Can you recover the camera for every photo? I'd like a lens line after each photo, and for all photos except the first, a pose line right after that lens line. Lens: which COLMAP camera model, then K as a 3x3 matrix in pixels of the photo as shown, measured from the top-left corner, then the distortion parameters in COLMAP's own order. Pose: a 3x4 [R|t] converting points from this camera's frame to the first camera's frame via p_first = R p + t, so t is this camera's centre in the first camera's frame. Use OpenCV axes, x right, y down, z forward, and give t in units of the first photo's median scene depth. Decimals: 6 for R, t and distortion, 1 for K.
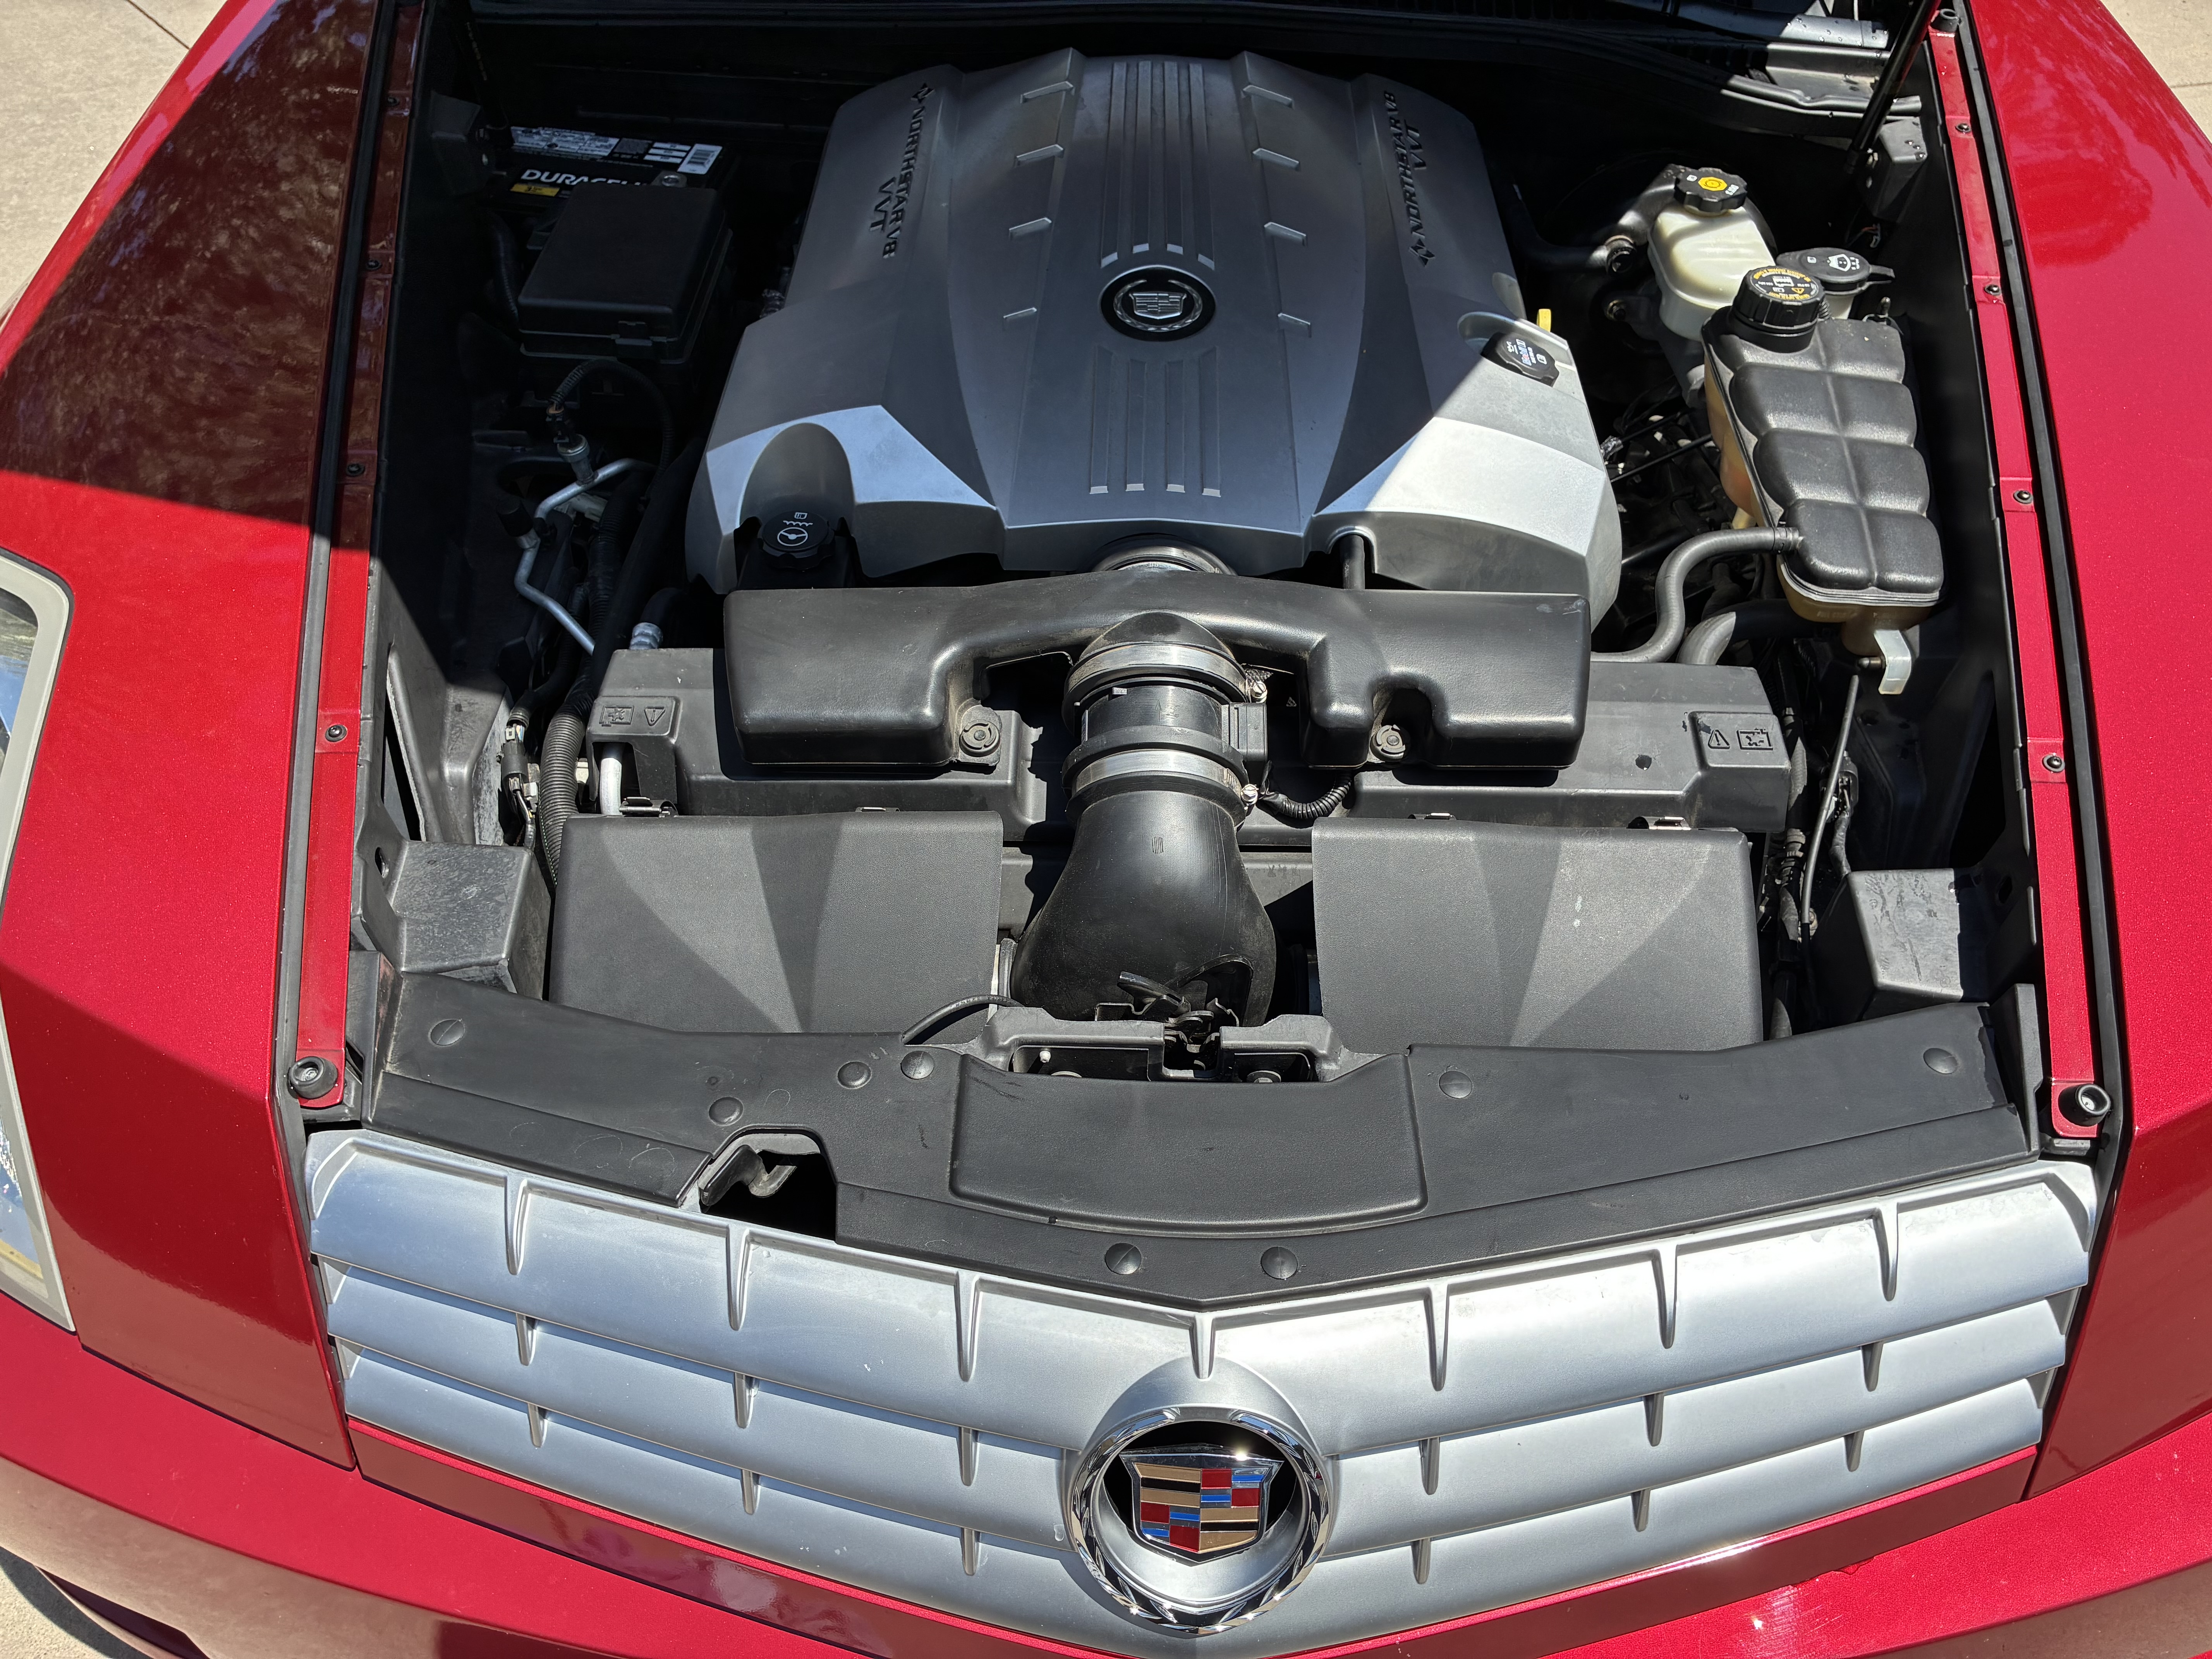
lens RADIAL K [[1589.4, 0, 1106.0], [0, 1589.4, 829.5], [0, 0, 1]] dist [-0.031269, 0.040565]
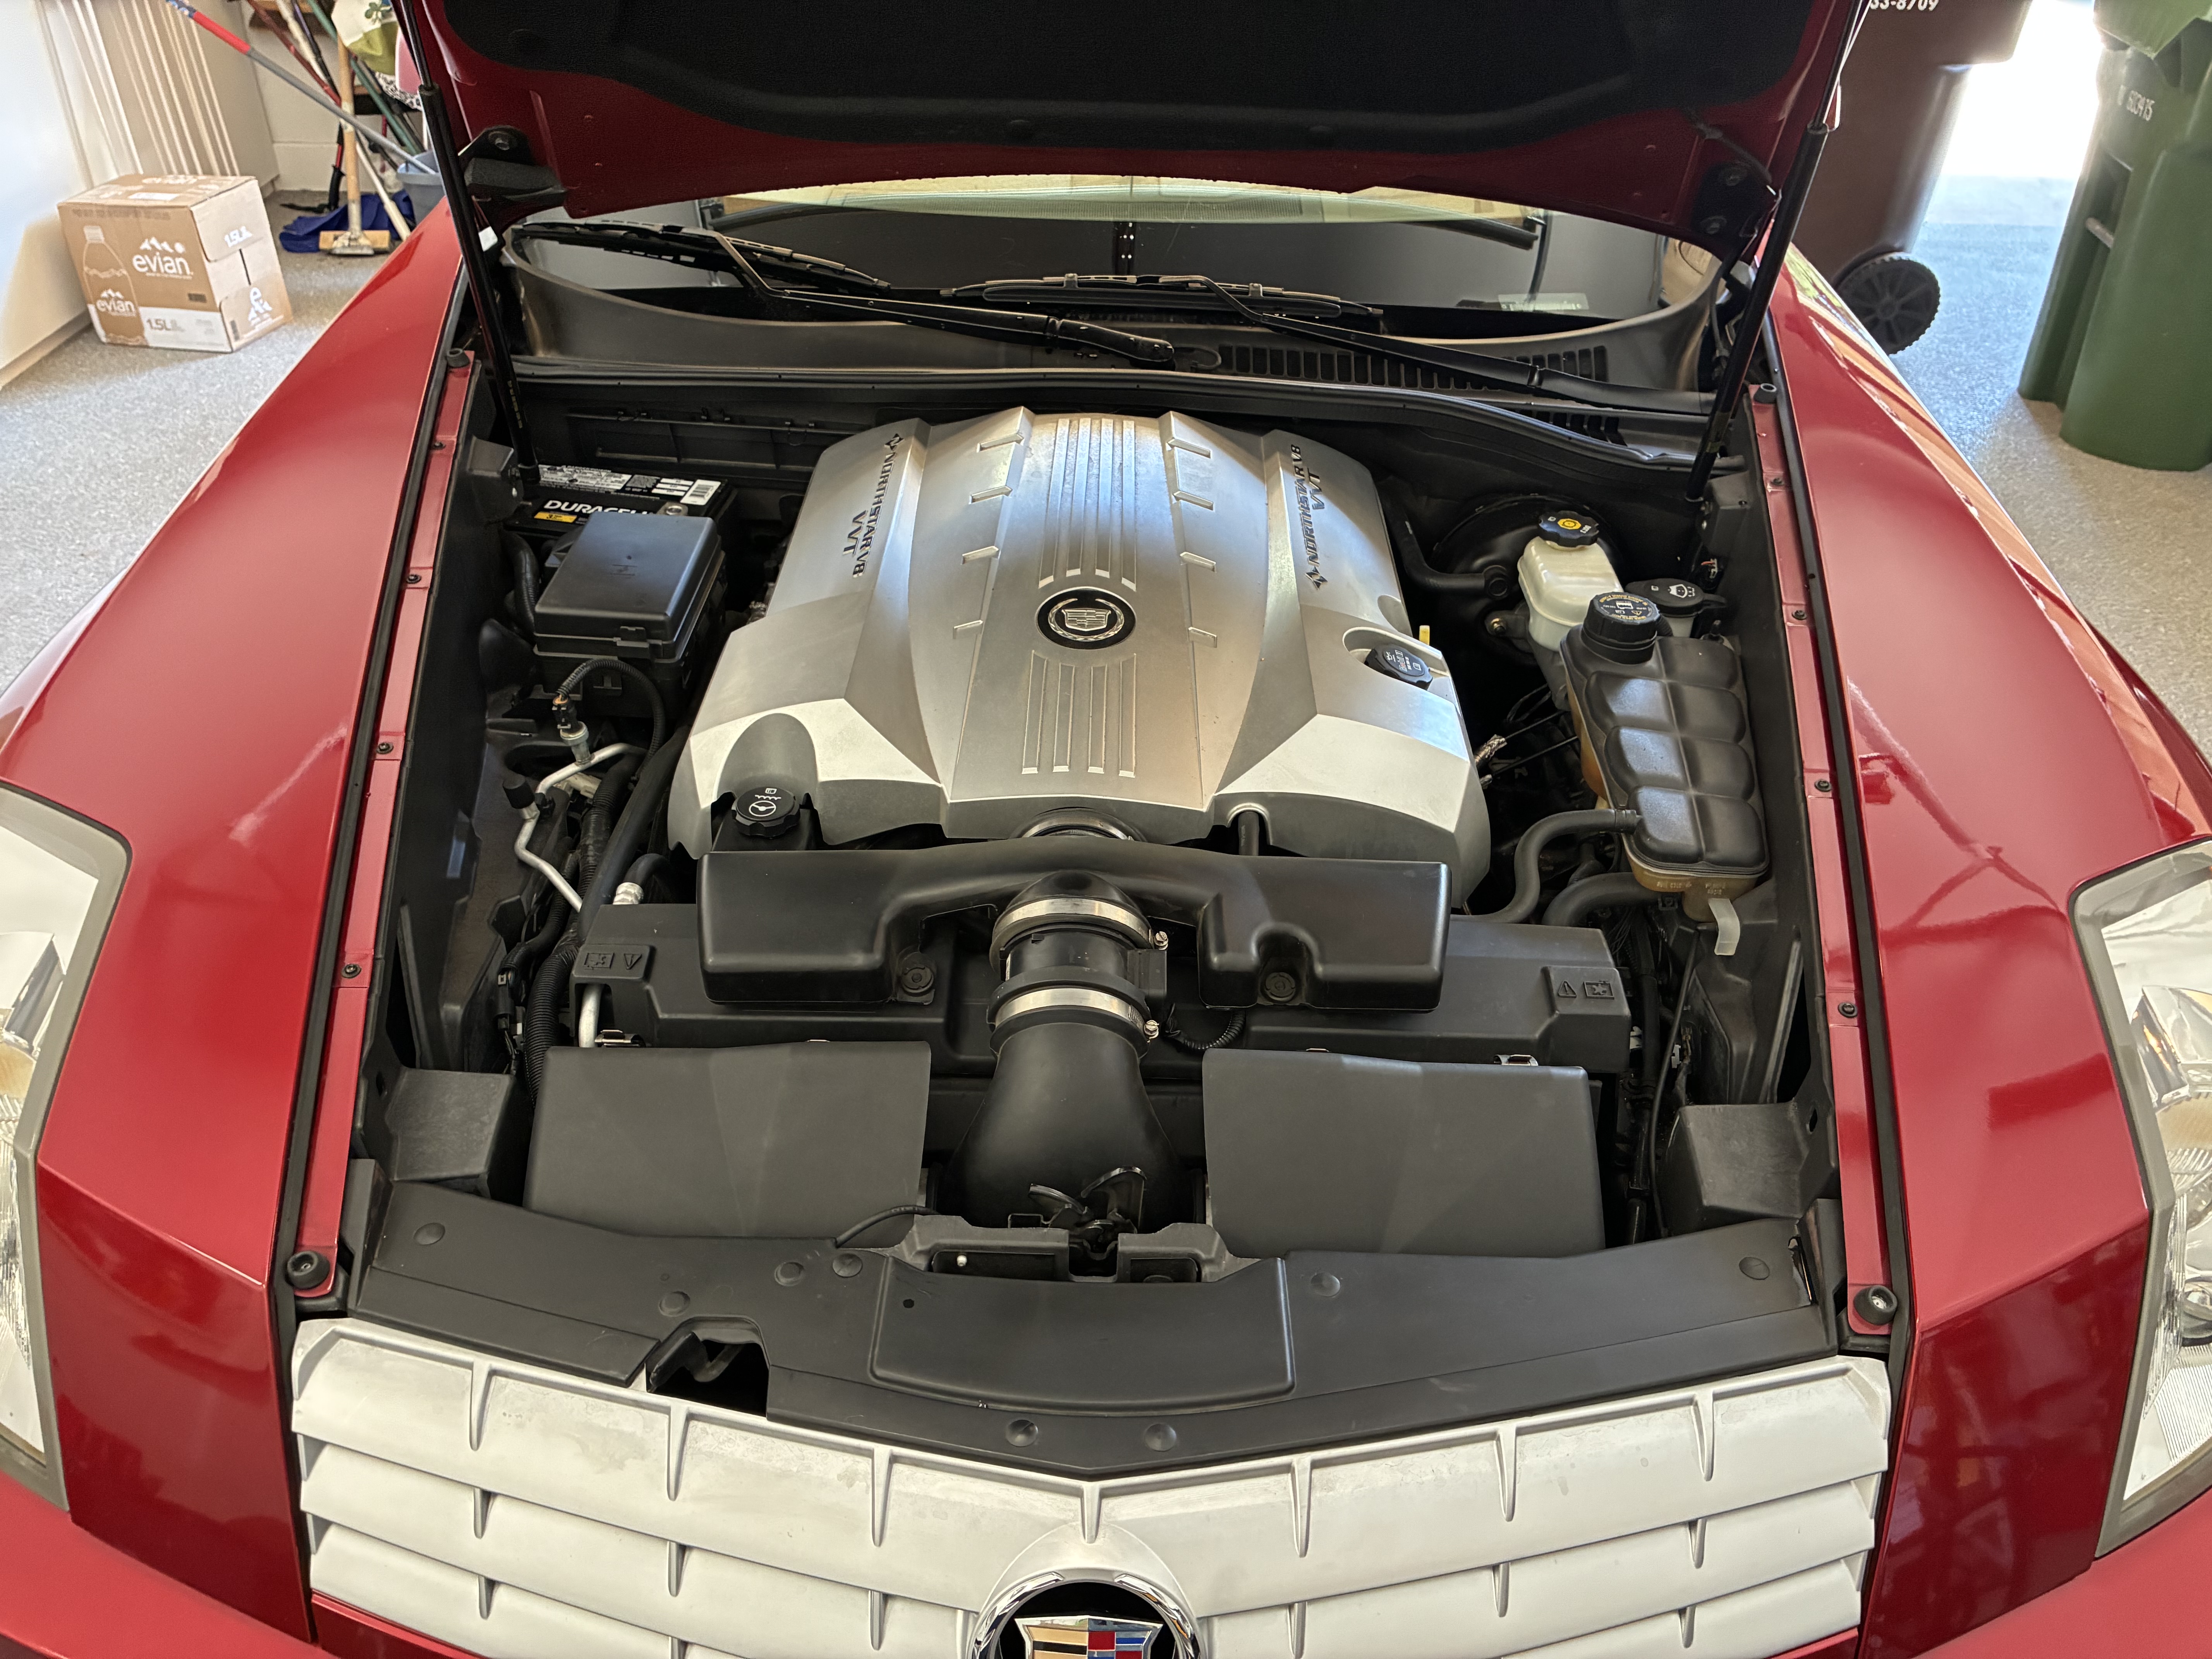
lens RADIAL K [[1589.4, 0, 1106.0], [0, 1589.4, 829.5], [0, 0, 1]] dist [-0.031269, 0.040565]
pose [[0.999881, 0.009338, 0.012315, 0.035492], [-0.006909, 0.982836, -0.184354, 0.037098], [-0.013825, 0.184247, 0.982783, -0.123099]]
